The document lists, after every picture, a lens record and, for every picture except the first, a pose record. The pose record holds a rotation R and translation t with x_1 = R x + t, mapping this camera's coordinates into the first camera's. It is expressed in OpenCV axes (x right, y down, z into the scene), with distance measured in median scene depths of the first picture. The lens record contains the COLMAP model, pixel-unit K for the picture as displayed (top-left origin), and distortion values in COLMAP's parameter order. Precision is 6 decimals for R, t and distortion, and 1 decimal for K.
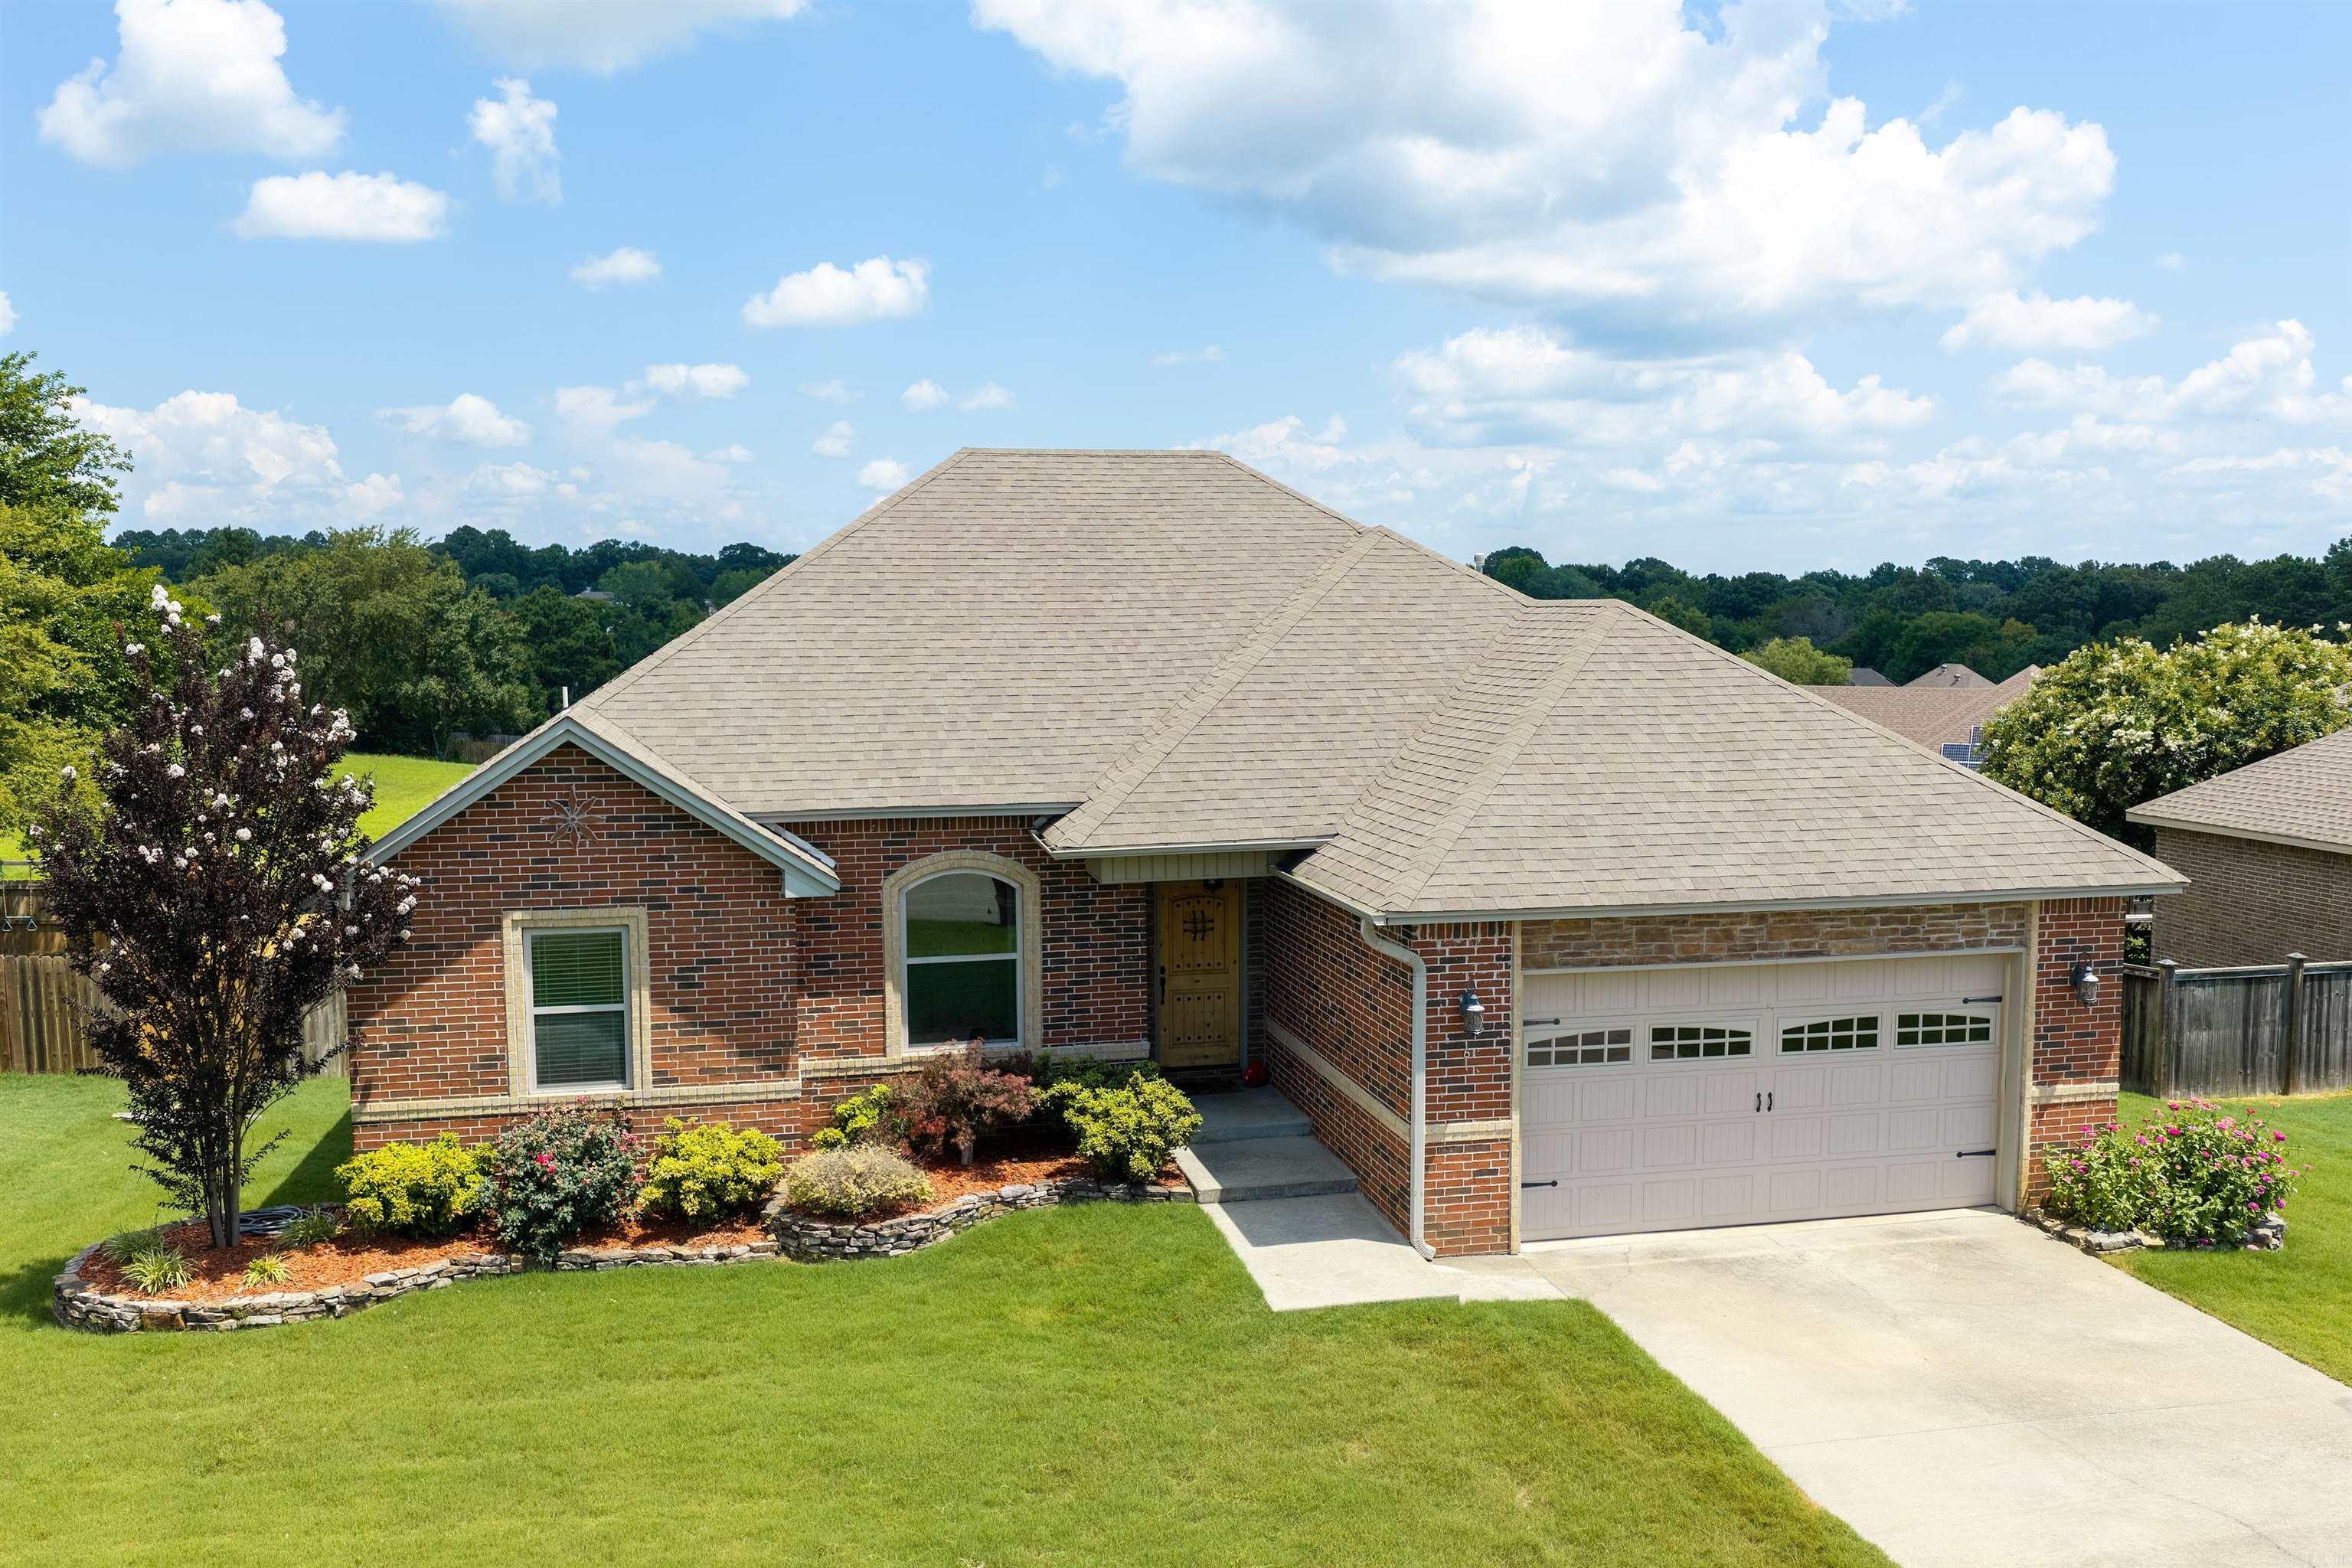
lens RADIAL K [[1917.1, 0, 1177.5], [0, 1917.1, 827.9], [0, 0, 1]] dist [0.012261, -0.004949]
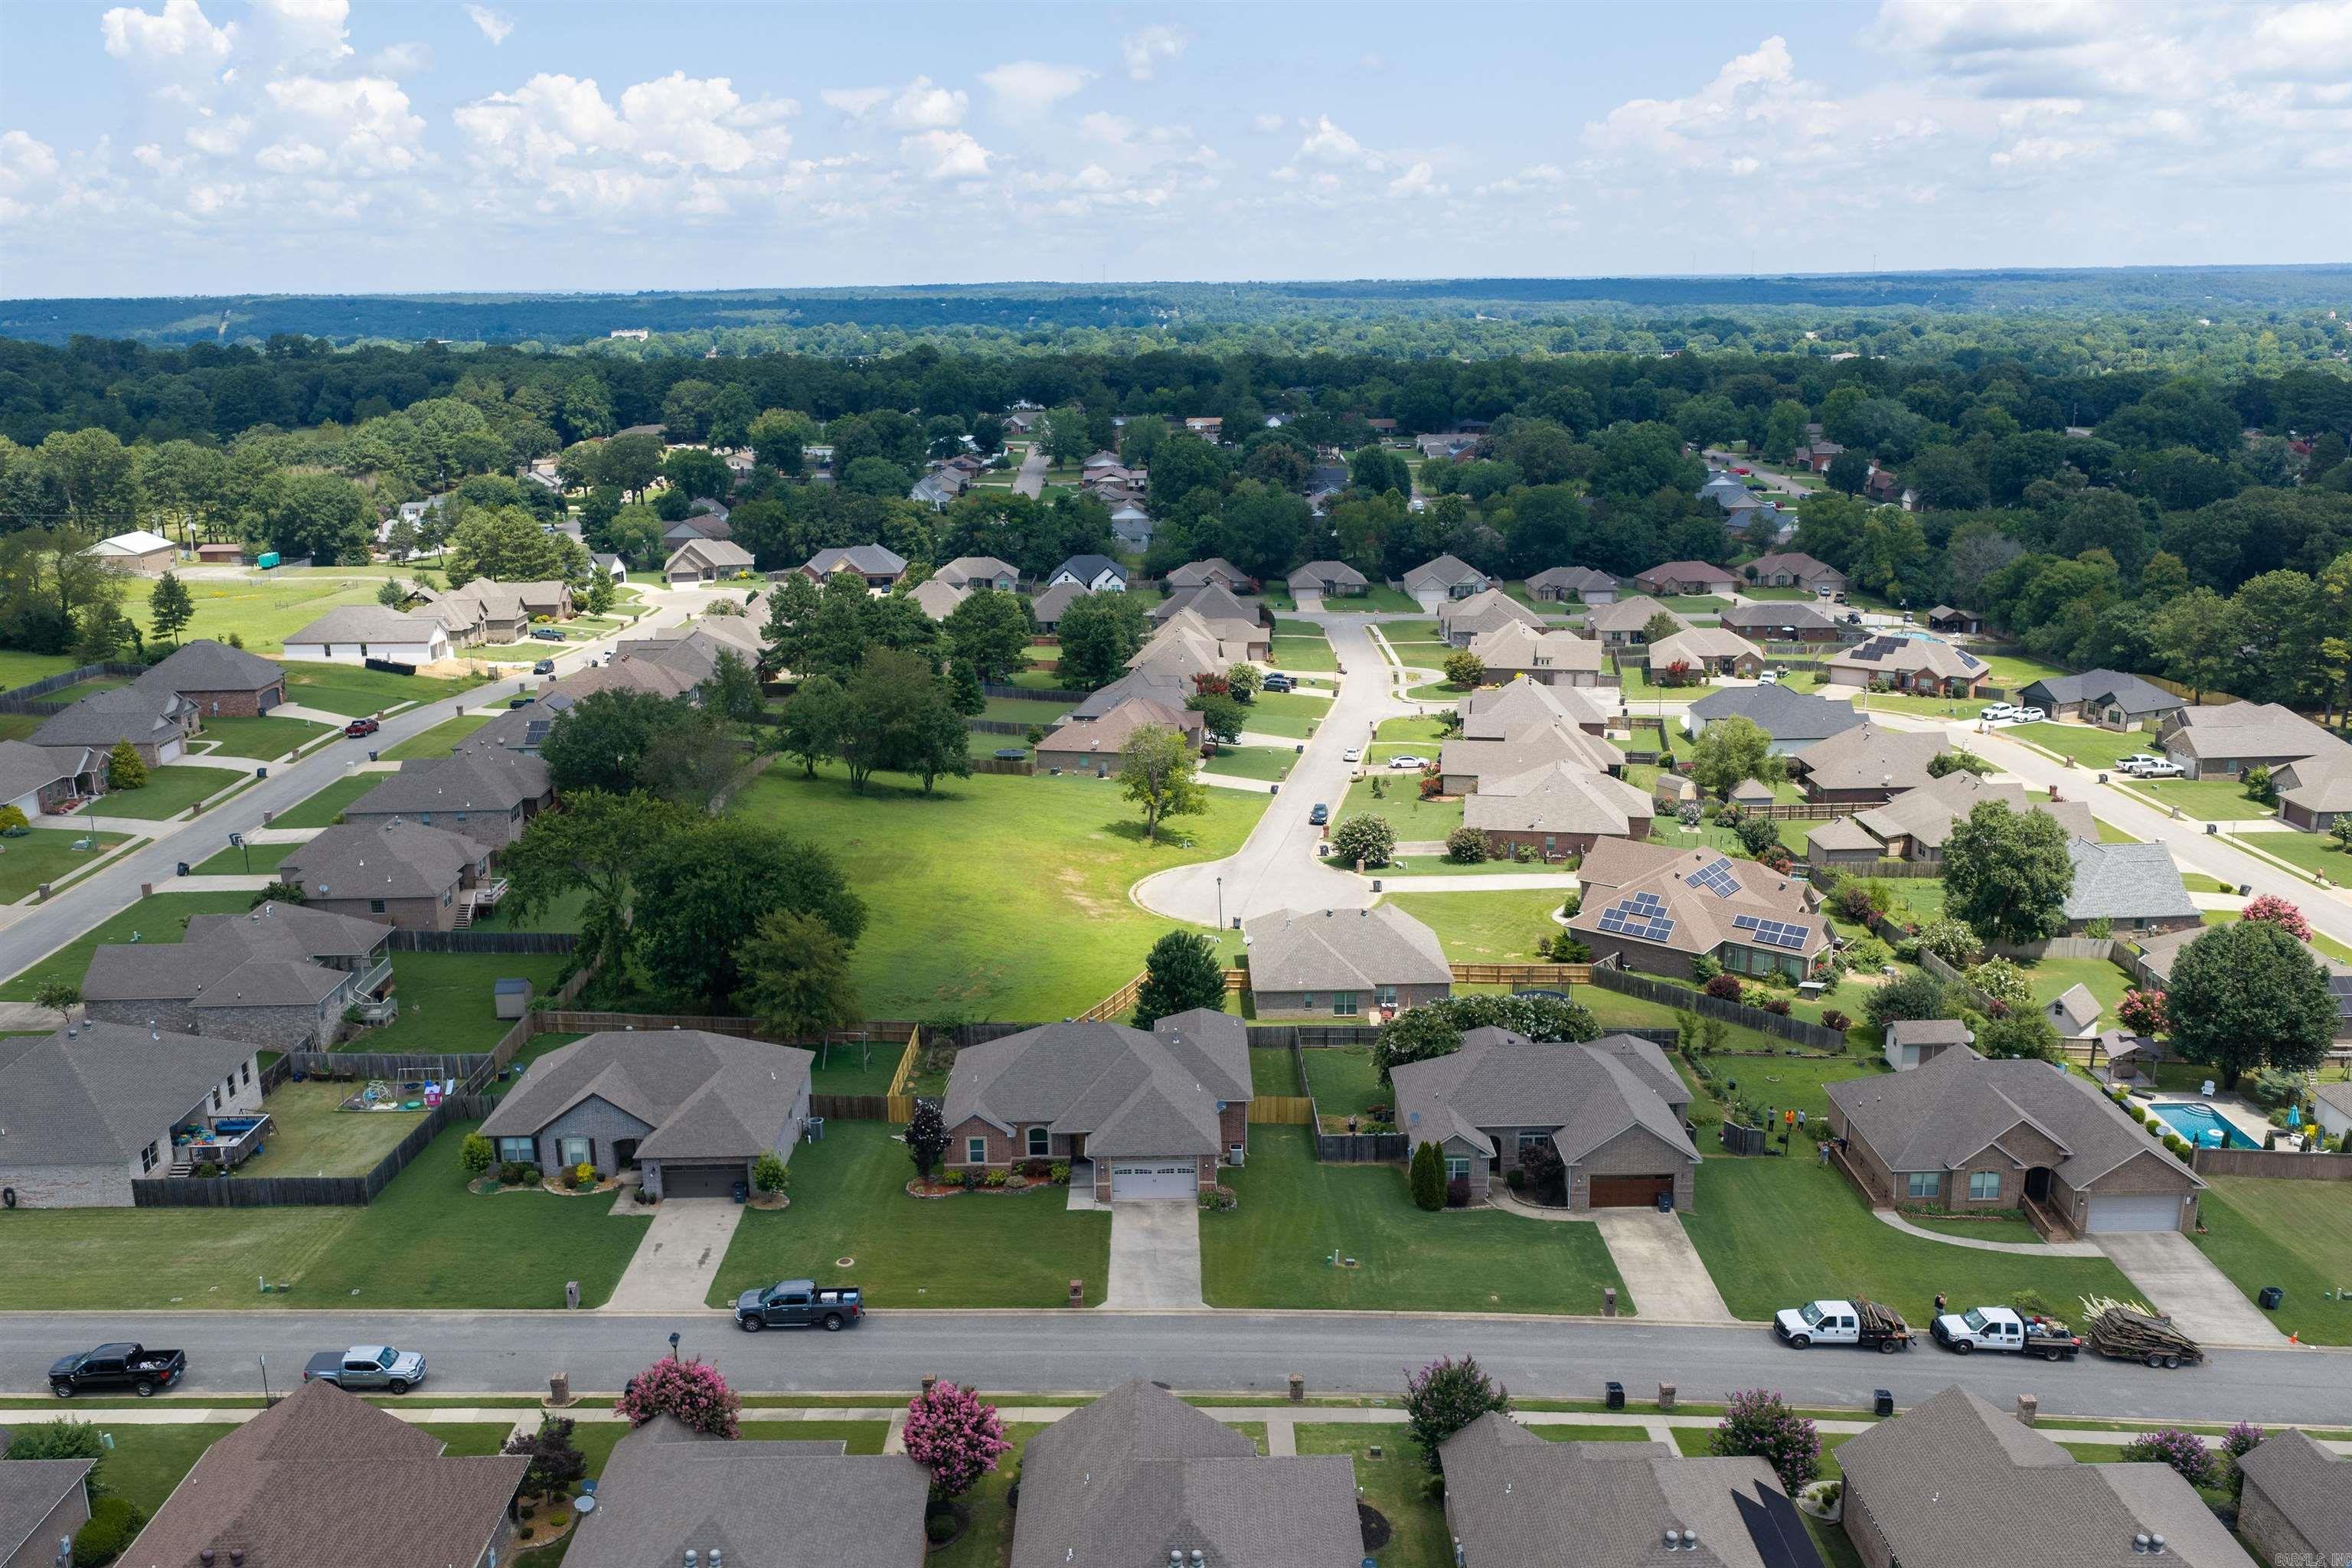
lens RADIAL K [[1917.1, 0, 1177.5], [0, 1917.1, 827.9], [0, 0, 1]] dist [0.012261, -0.004949]
pose [[0.981059, 0.049334, -0.187319, 1.494490], [-0.020349, 0.987922, 0.153613, -1.972720], [0.192635, -0.146891, 0.970214, -4.934008]]
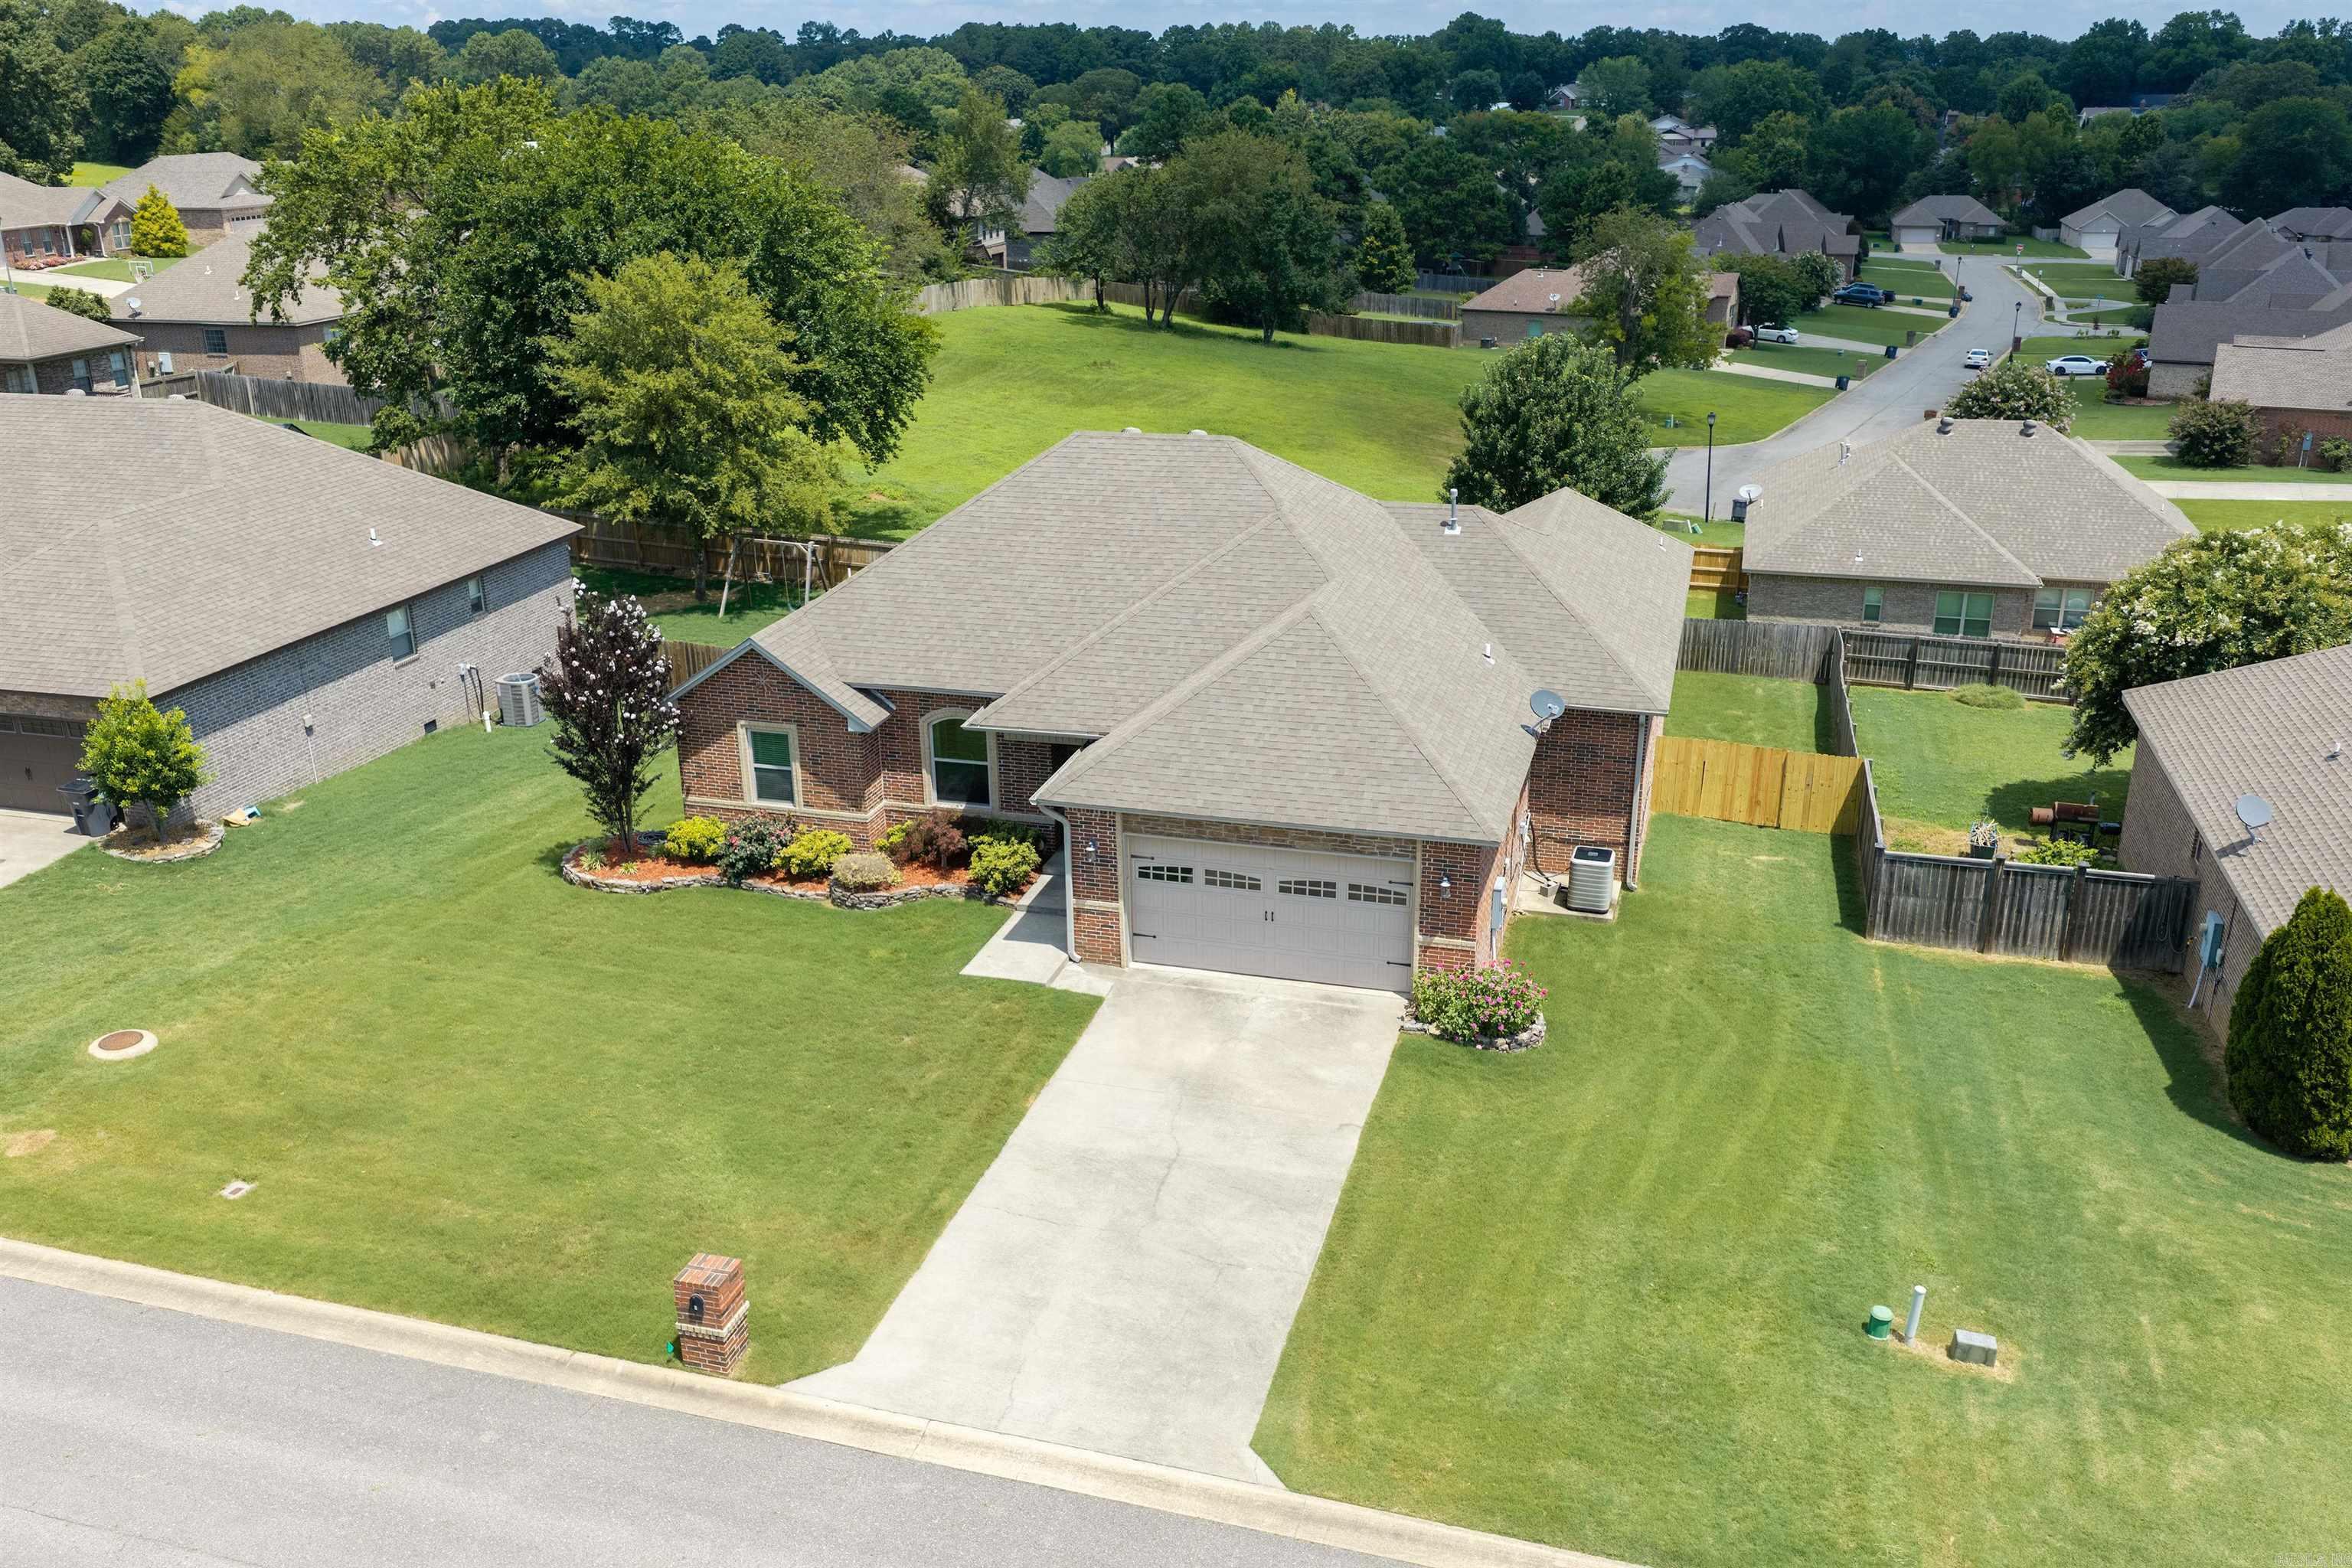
lens RADIAL K [[1877.9, 0, 1176.0], [0, 1877.9, 784.0], [0, 0, 1]] dist [0.007302, -0.002674]
pose [[0.881271, 0.157846, -0.445473, 1.002588], [-0.049913, 0.968391, 0.244392, -0.414582], [0.469968, -0.193140, 0.861294, -0.571493]]
